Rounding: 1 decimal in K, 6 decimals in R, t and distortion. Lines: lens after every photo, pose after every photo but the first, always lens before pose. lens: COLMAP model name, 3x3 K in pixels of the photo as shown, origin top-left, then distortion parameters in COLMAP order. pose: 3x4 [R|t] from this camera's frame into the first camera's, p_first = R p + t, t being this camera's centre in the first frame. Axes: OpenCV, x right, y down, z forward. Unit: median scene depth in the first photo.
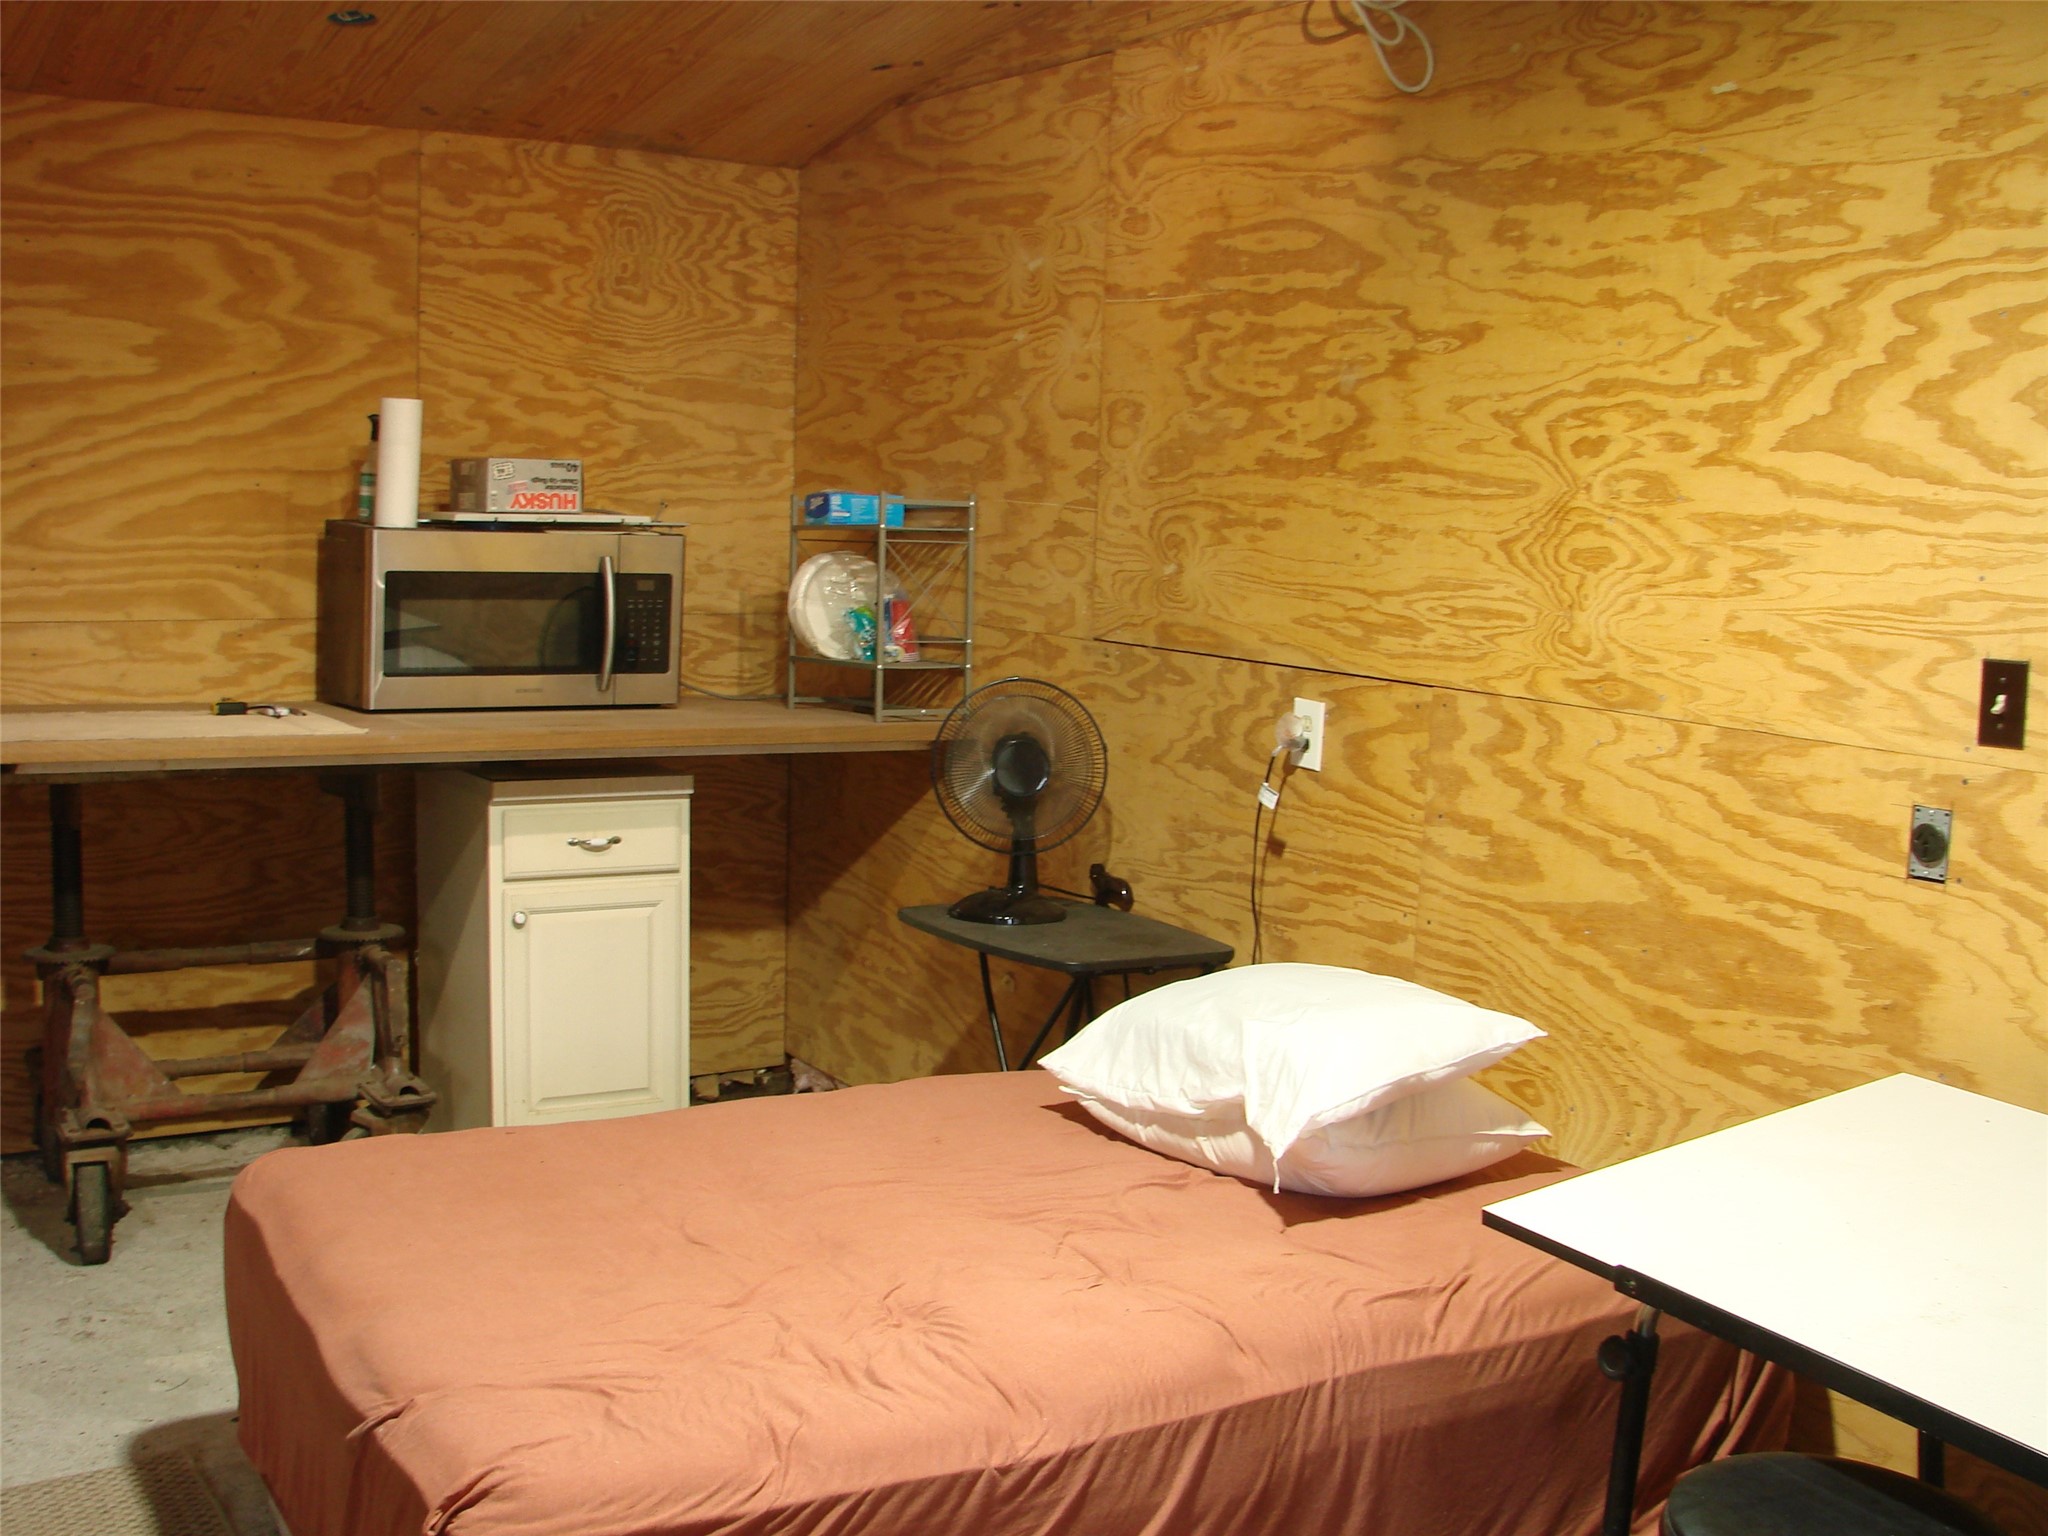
lens RADIAL K [[2206.8, 0, 1019.9], [0, 2206.8, 778.1], [0, 0, 1]] dist [-0.218047, 0.285129]
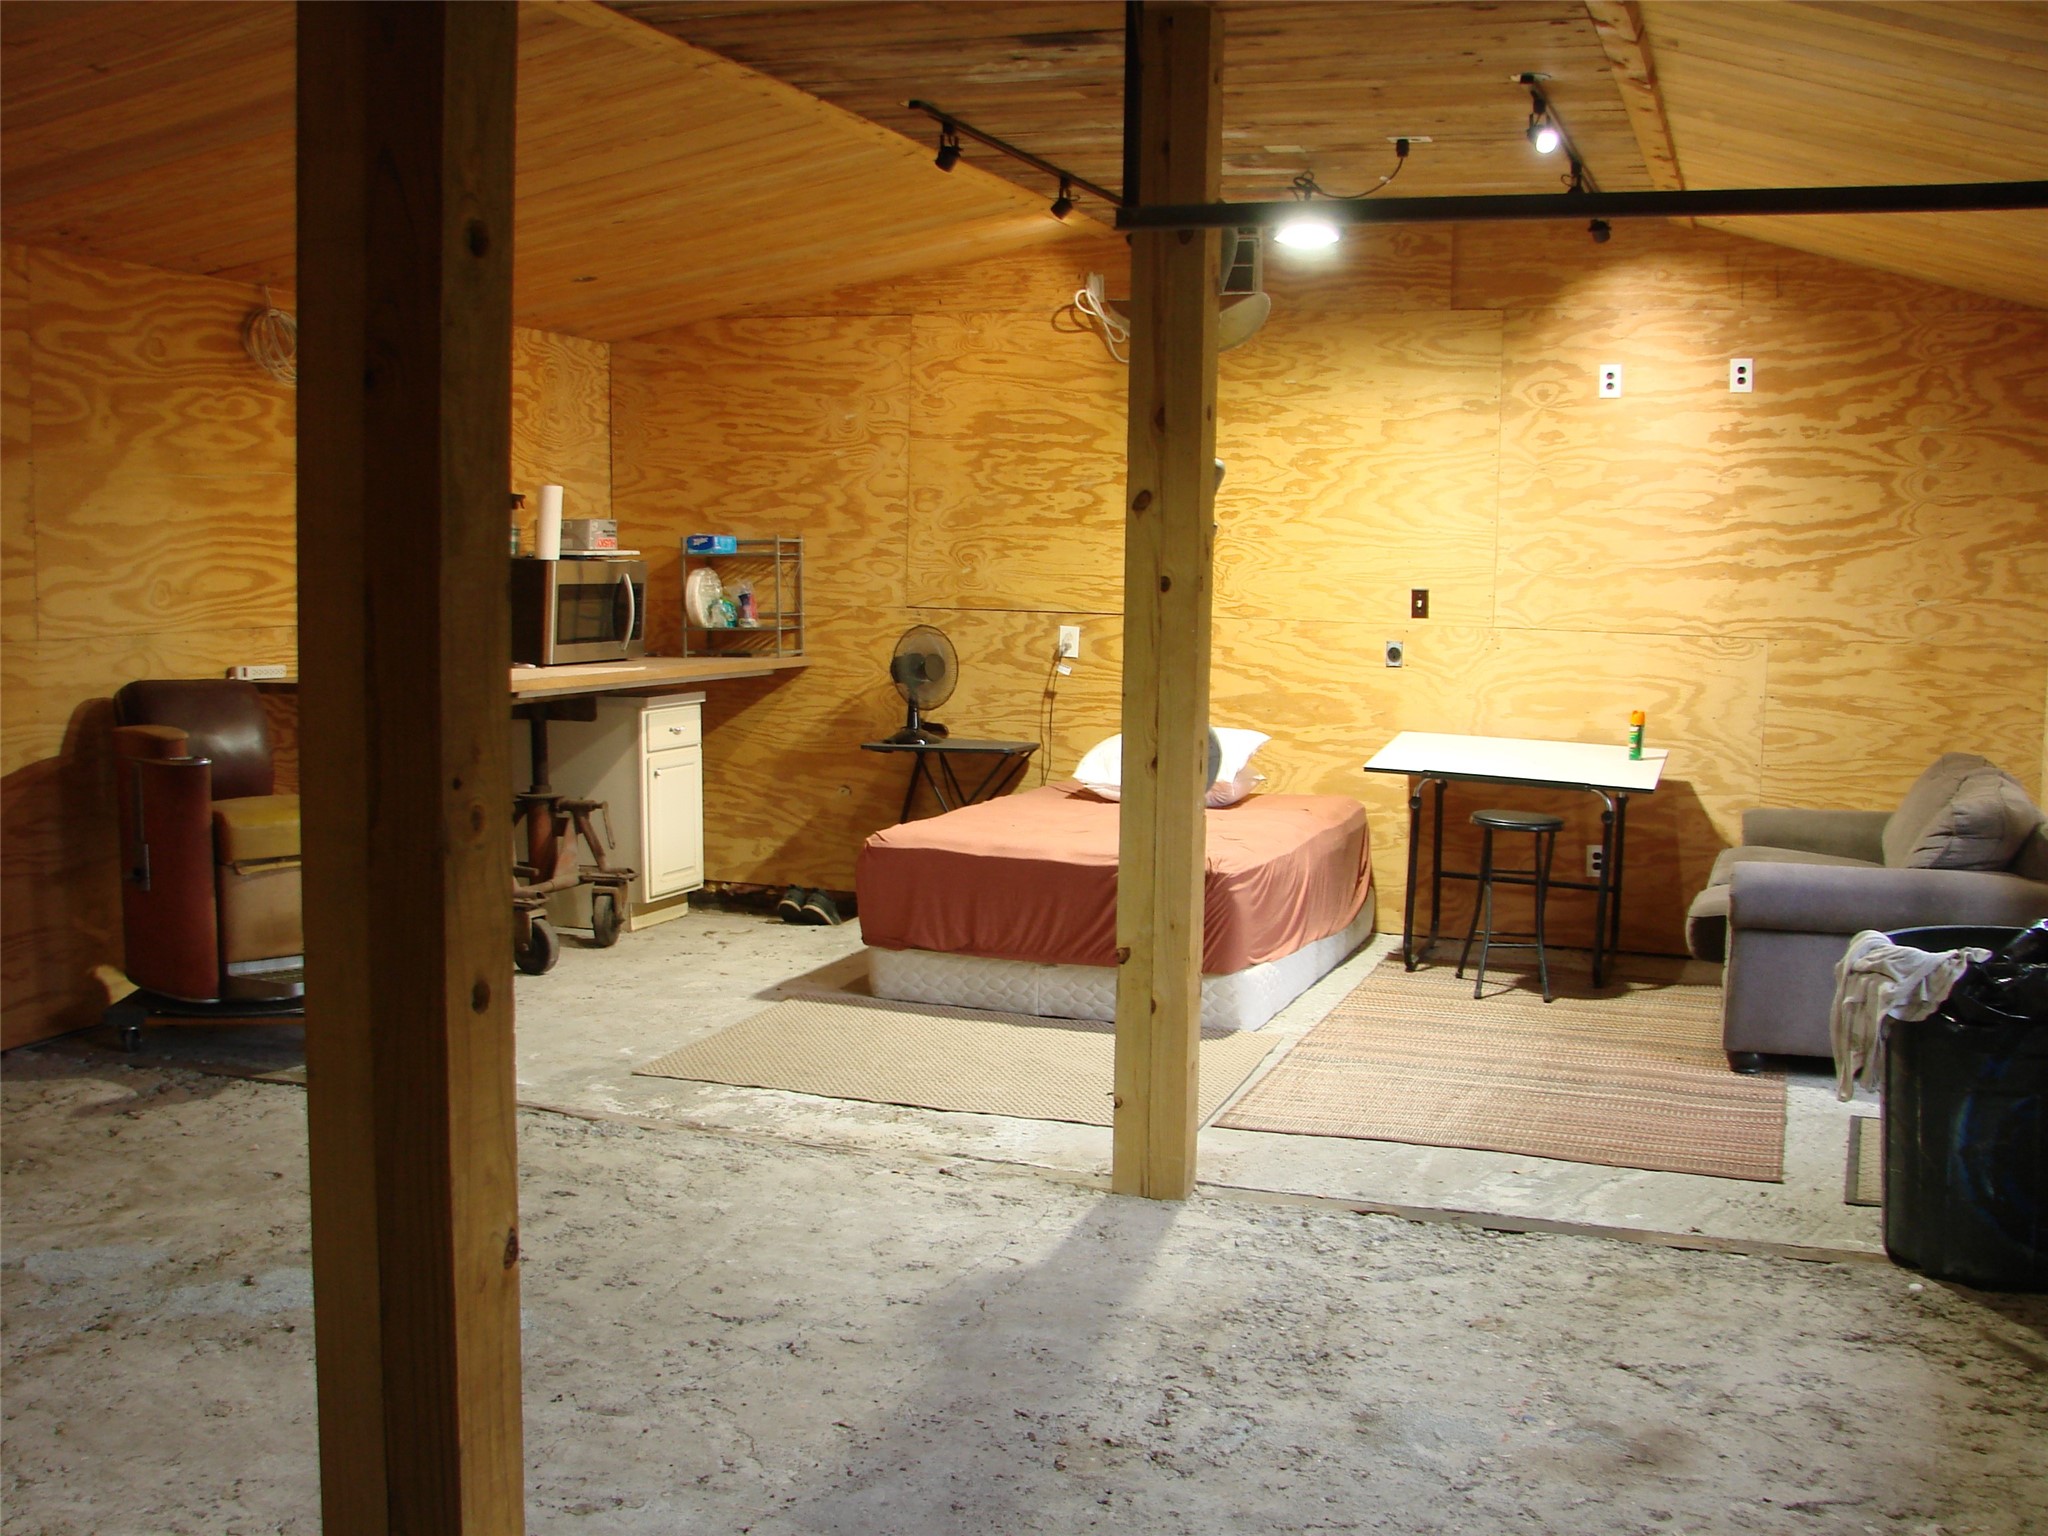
lens RADIAL K [[2206.8, 0, 1019.9], [0, 2206.8, 778.1], [0, 0, 1]] dist [-0.218047, 0.285129]
pose [[0.780818, -0.085657, 0.618858, -1.241204], [0.086677, 0.995829, 0.028473, 0.047520], [-0.618716, 0.031408, 0.784987, -0.686221]]
